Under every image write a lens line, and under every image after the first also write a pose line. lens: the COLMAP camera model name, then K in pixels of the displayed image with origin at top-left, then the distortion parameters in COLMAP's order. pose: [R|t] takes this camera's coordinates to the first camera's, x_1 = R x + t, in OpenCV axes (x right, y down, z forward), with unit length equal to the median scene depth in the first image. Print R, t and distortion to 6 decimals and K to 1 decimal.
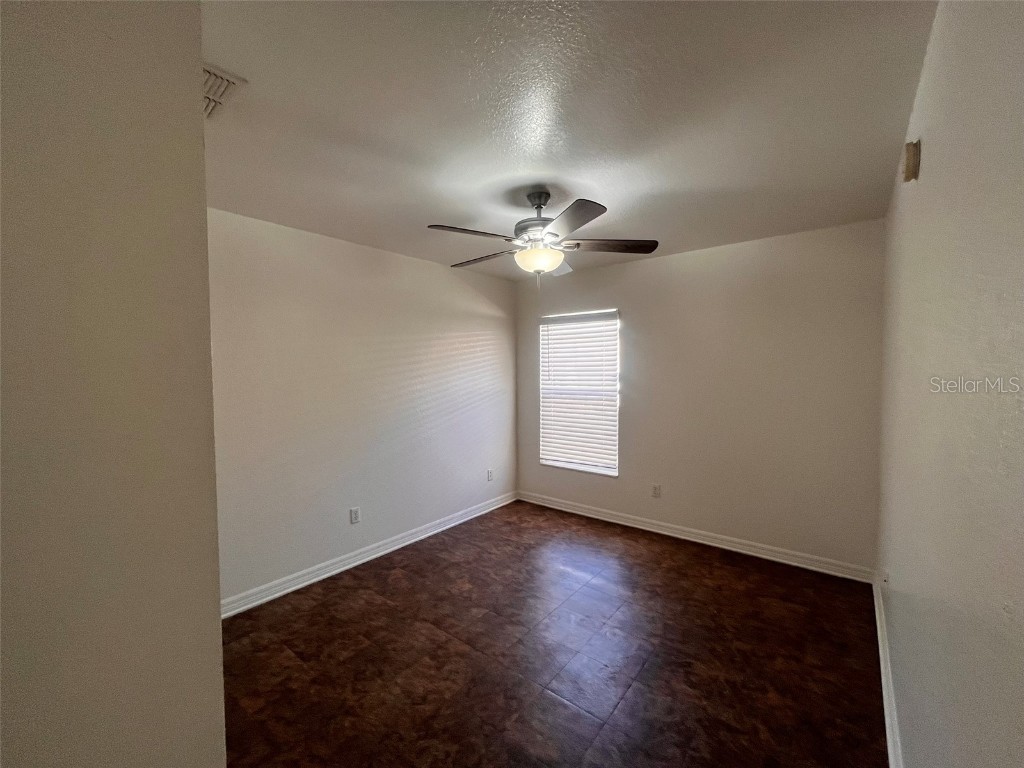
lens RADIAL K [[418.9, 0, 511.4], [0, 418.9, 384.8], [0, 0, 1]] dist [0.011477, -0.000466]
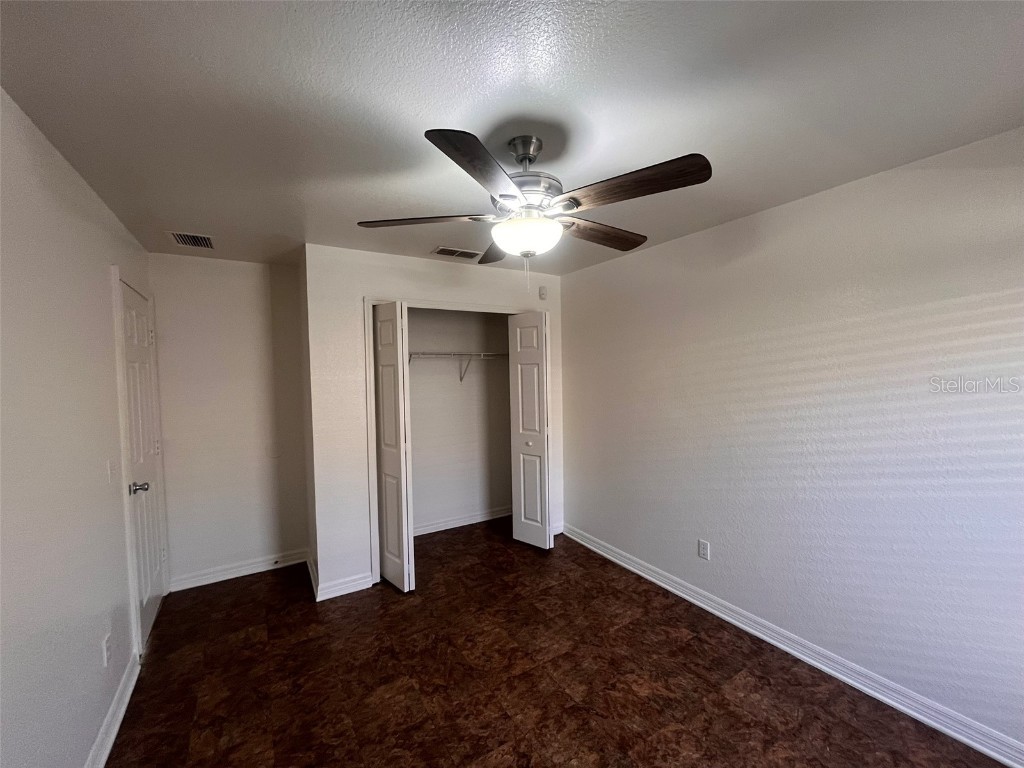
lens RADIAL K [[418.9, 0, 512.6], [0, 418.9, 384.7], [0, 0, 1]] dist [0.011477, -0.000466]
pose [[-0.330592, 0.050552, -0.942419, 0.623500], [-0.009305, 0.998341, 0.056816, -0.081763], [0.943728, 0.027552, -0.329573, 1.017201]]
